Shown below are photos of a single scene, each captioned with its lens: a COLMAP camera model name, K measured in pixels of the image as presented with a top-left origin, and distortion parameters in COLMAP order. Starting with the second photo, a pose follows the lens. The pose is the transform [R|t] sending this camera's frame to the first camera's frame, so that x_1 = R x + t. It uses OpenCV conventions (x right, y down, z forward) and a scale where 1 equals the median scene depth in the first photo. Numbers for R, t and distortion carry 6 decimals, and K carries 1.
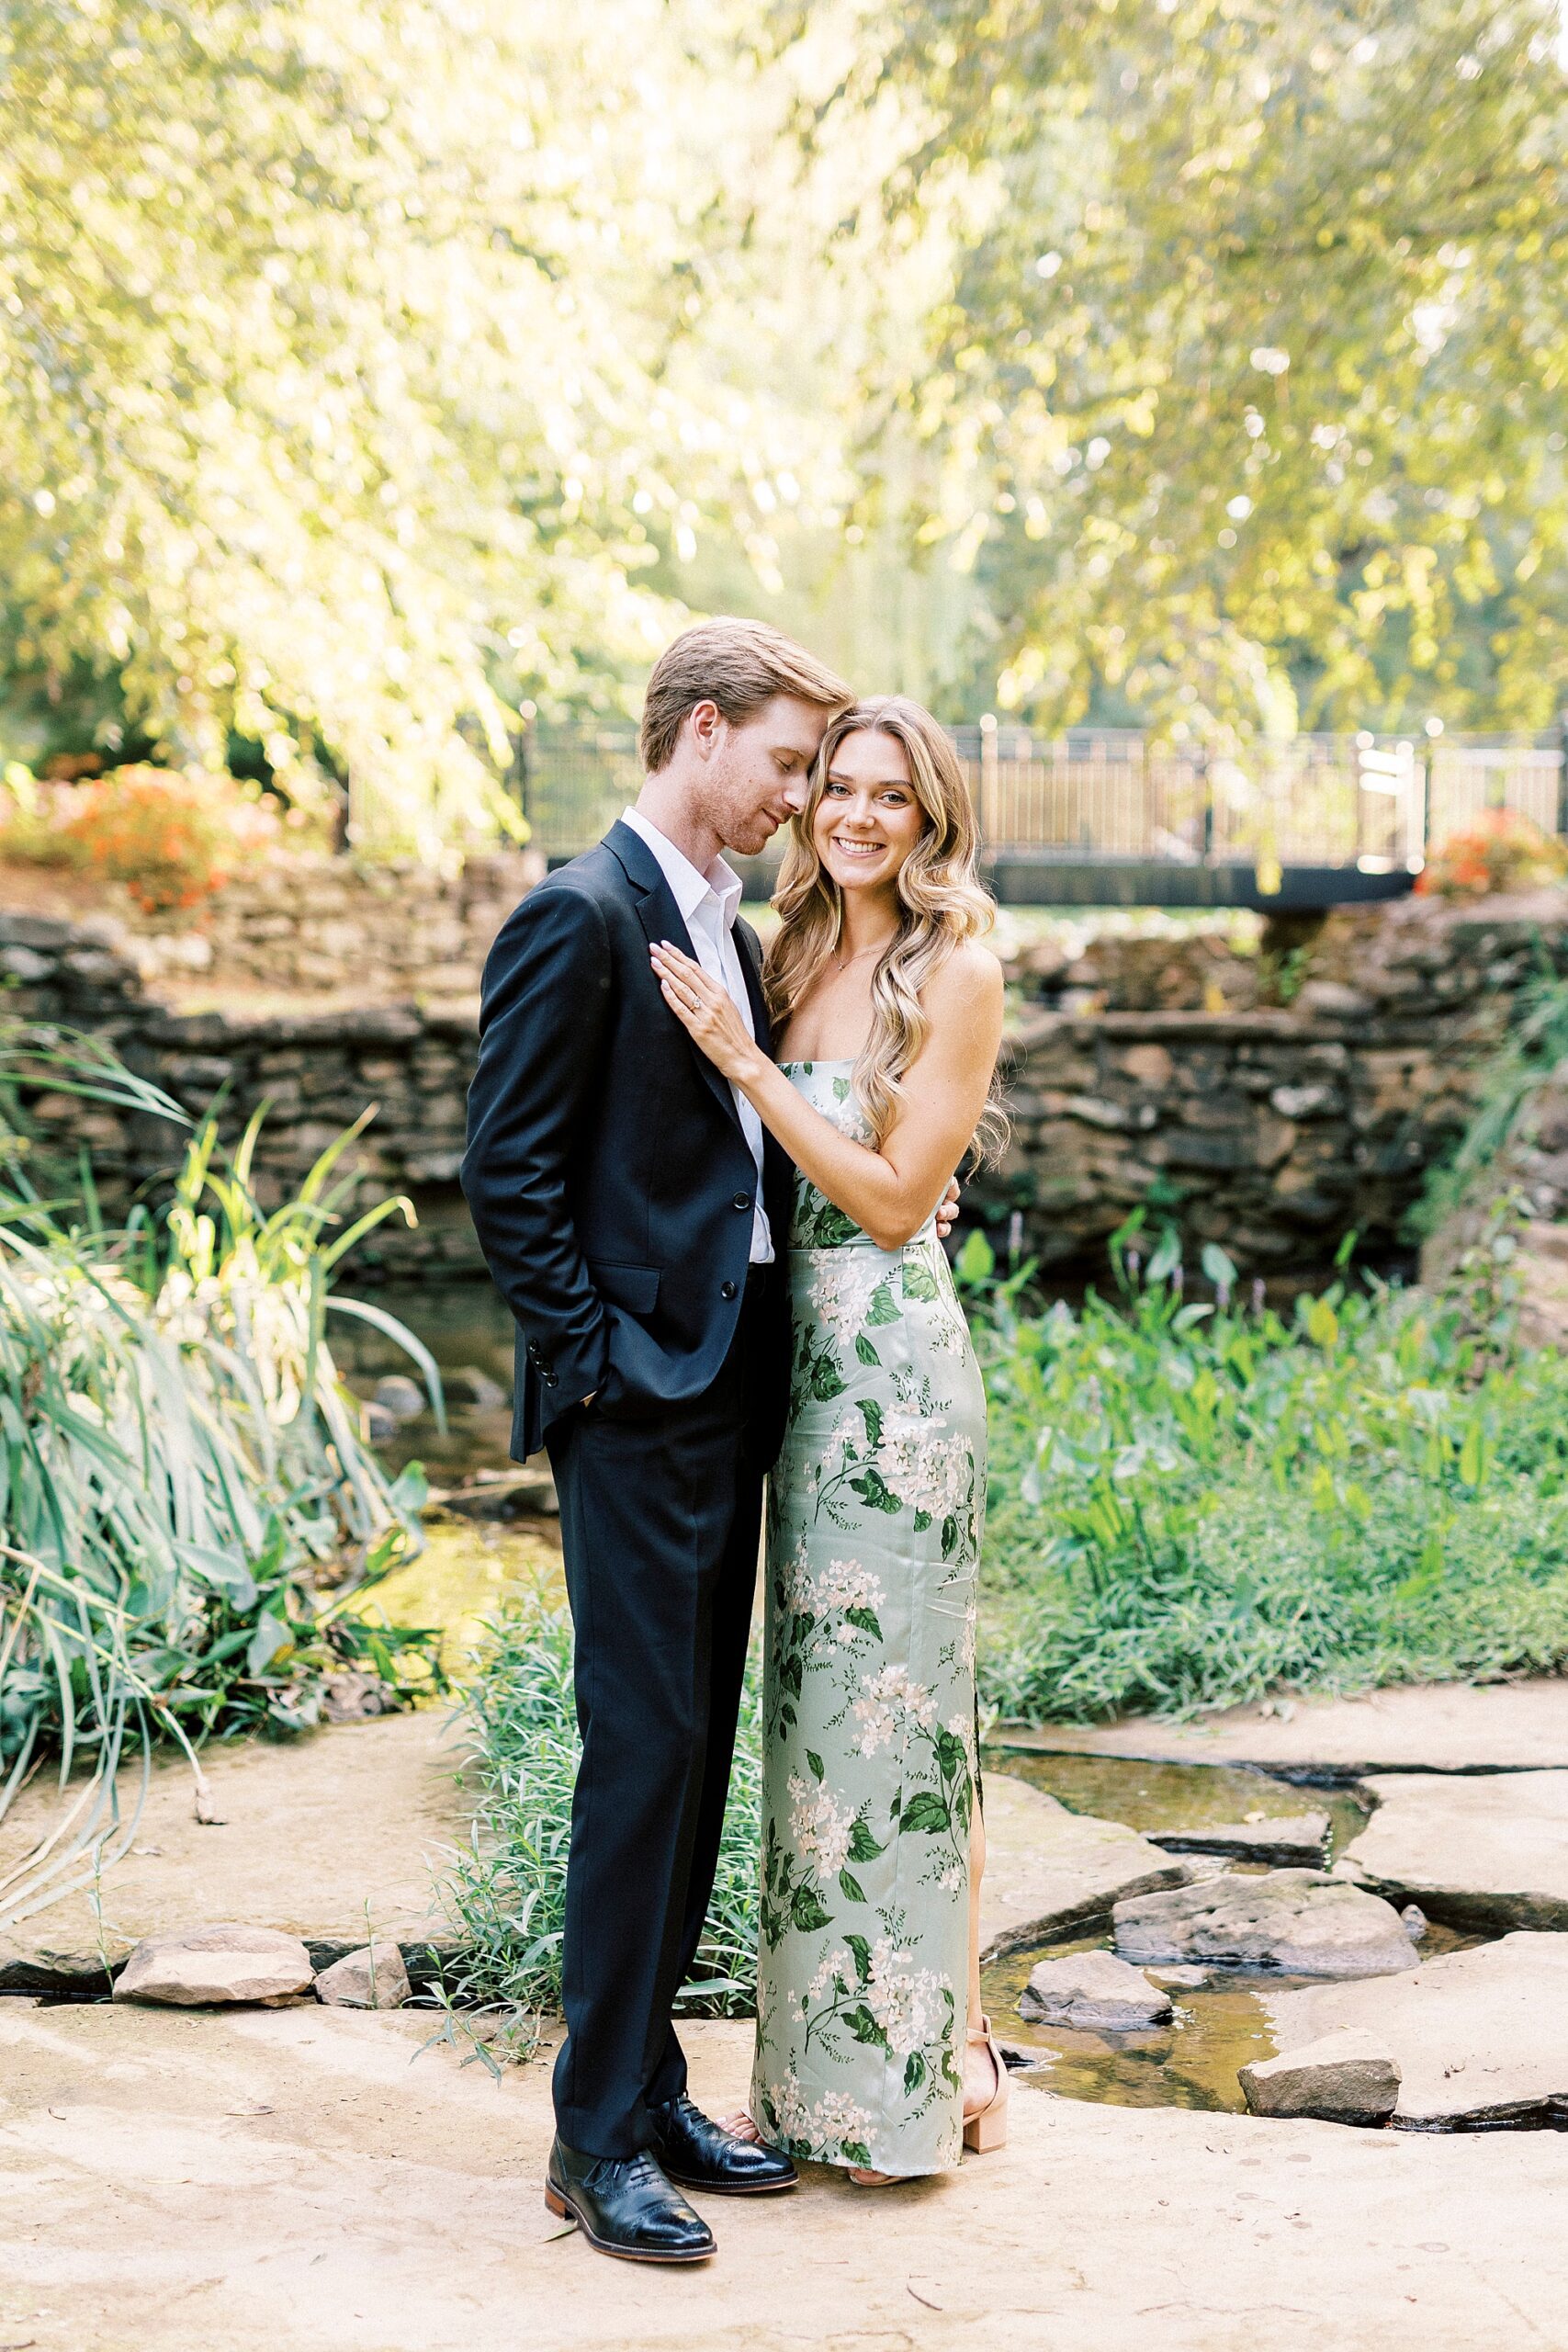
lens RADIAL K [[4143.0, 0, 913.9], [0, 4143.0, 1160.3], [0, 0, 1]] dist [-0.040746, 0.000000]
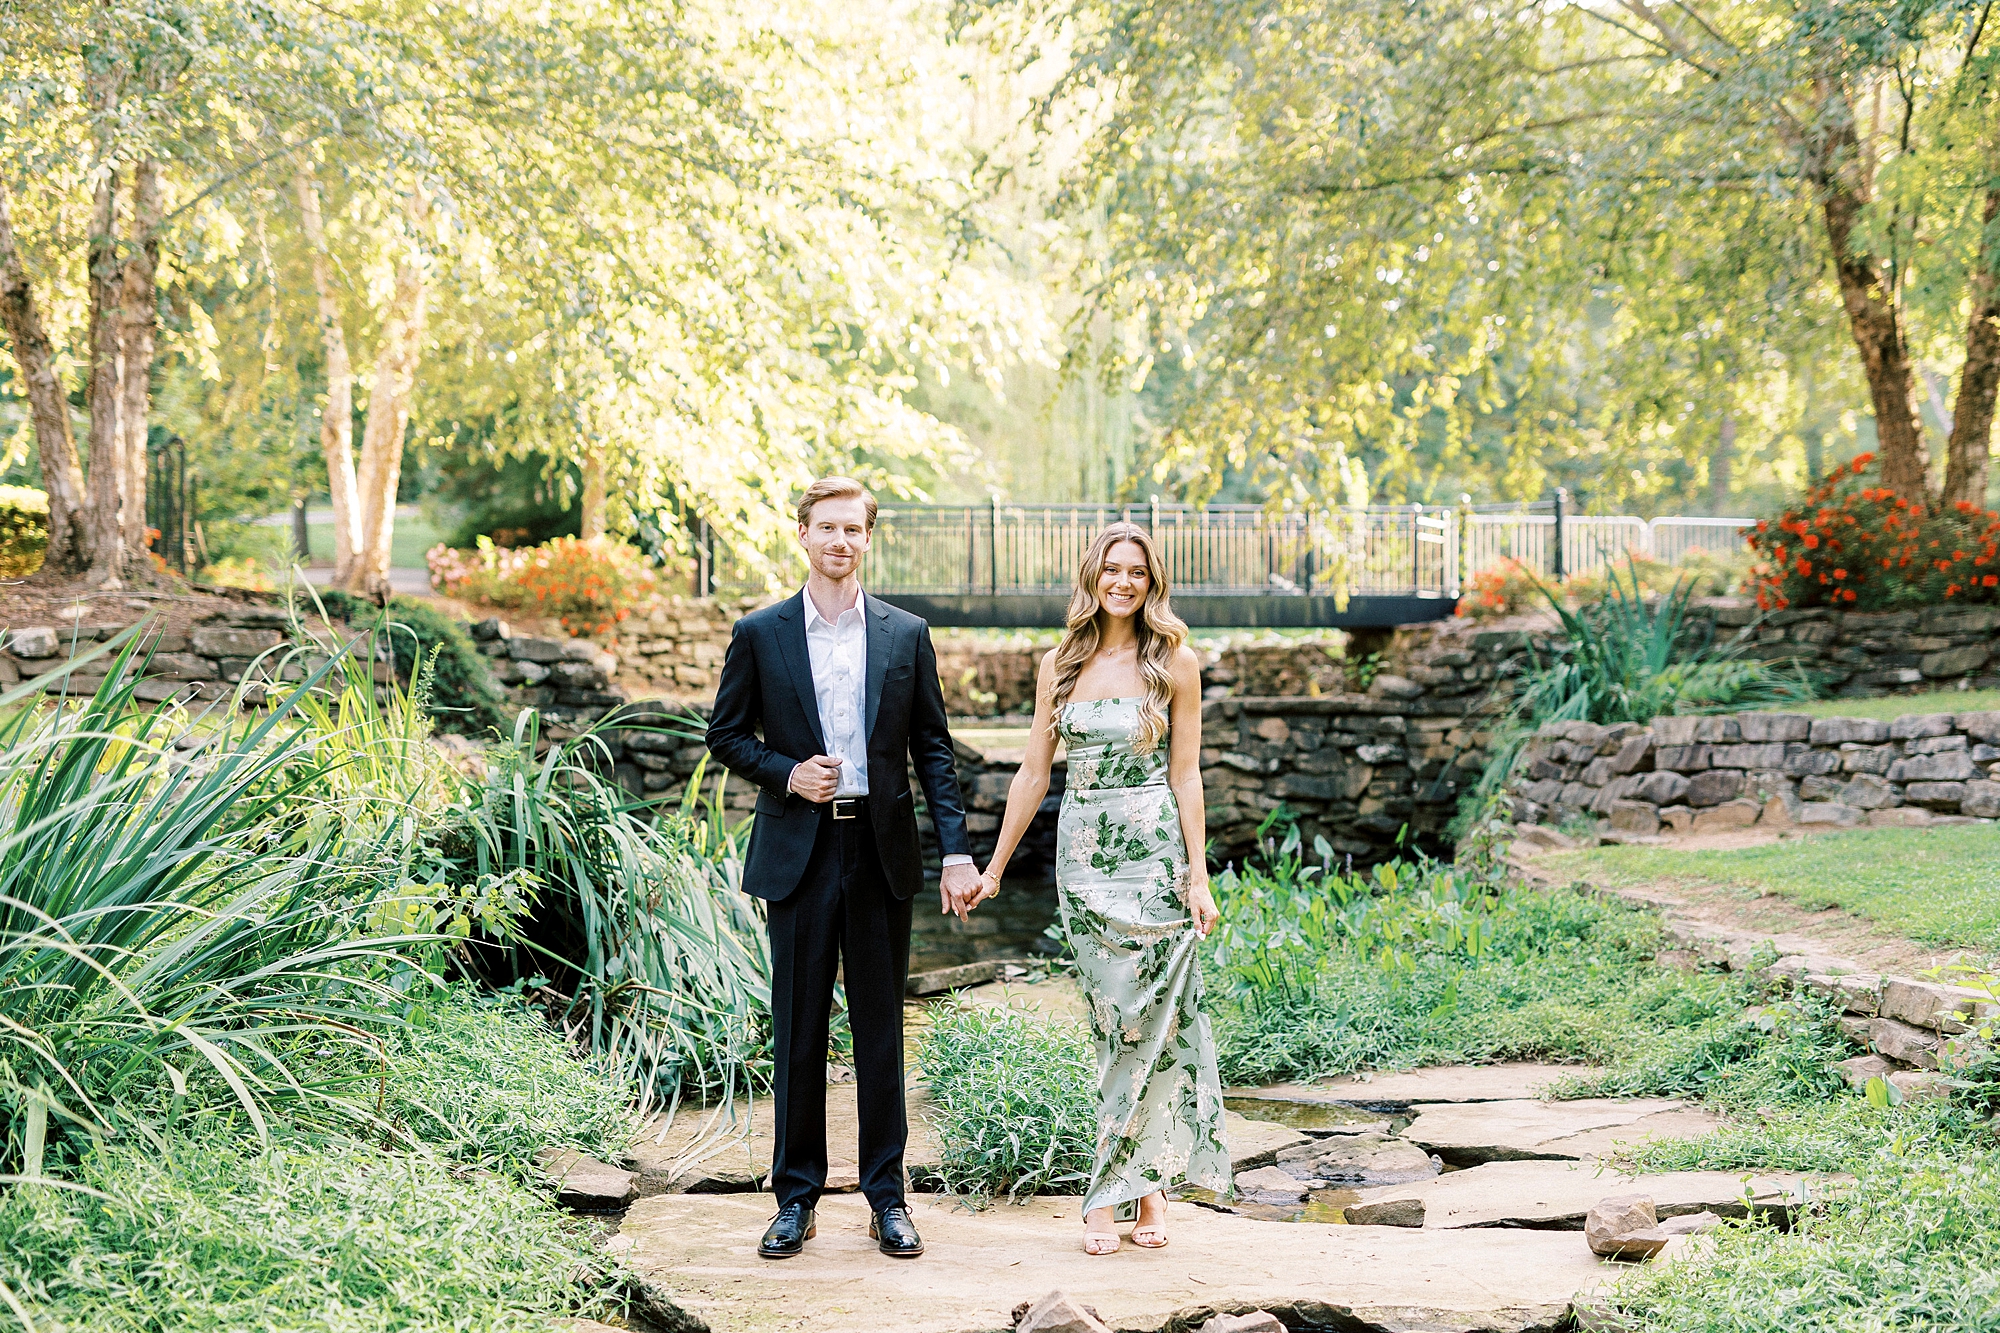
lens RADIAL K [[3188.0, 0, 1046.4], [0, 3188.0, 631.6], [0, 0, 1]] dist [-0.000055, 0.000000]
pose [[0.999886, -0.010714, -0.010630, -0.026384], [0.010054, 0.998126, -0.060354, 0.020392], [0.011256, 0.060240, 0.998120, -0.319725]]
